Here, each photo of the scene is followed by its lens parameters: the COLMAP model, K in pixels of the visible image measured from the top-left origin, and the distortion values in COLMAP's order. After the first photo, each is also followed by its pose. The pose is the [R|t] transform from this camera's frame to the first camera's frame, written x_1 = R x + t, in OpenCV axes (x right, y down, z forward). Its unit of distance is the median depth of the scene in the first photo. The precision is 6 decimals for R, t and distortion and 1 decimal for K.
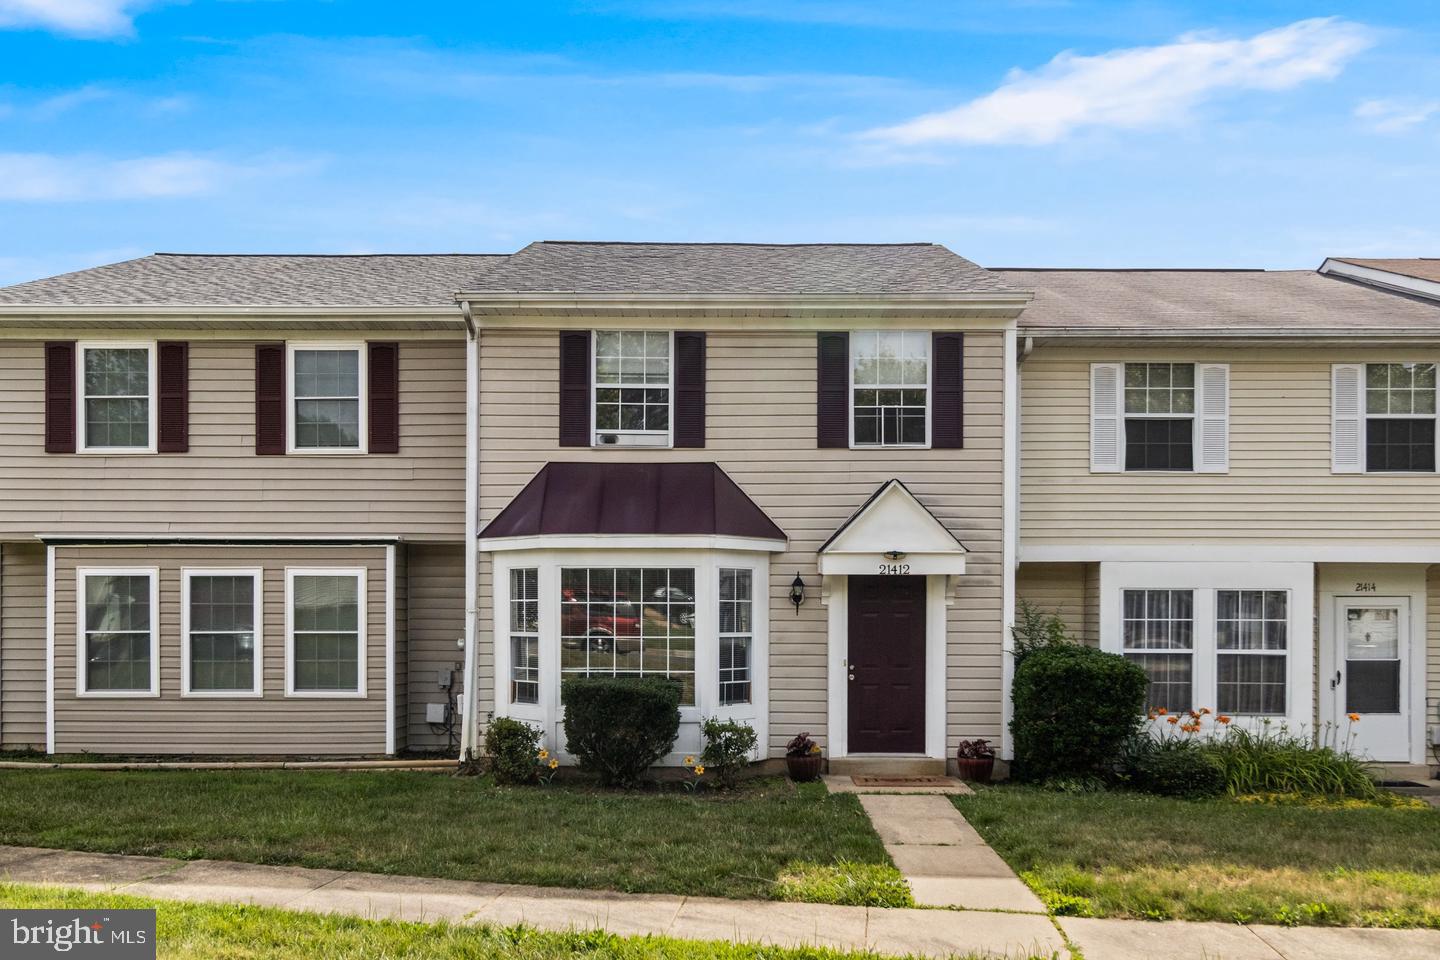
lens RADIAL K [[744.1, 0, 720.2], [0, 744.1, 480.0], [0, 0, 1]] dist [0.000795, 0.000864]
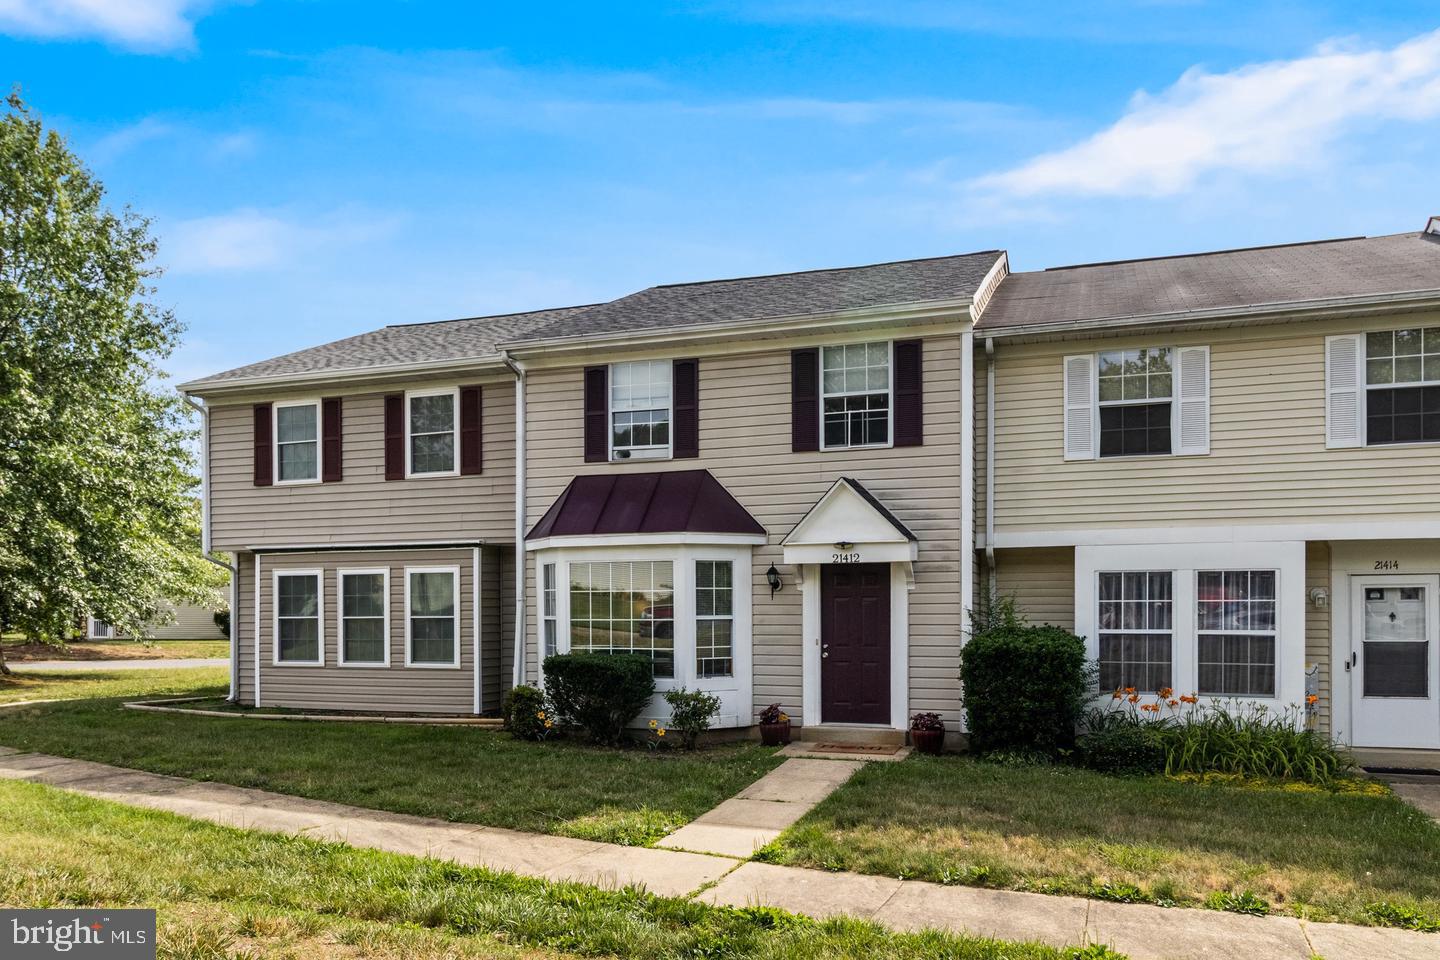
lens RADIAL K [[654.7, 0, 720.4], [0, 654.7, 477.7], [0, 0, 1]] dist [0.002688, -0.000762]
pose [[0.977840, -0.047906, -0.203799, 0.221221], [0.046722, 0.998852, -0.010619, 0.000994], [0.204074, 0.000862, 0.978955, 0.000204]]
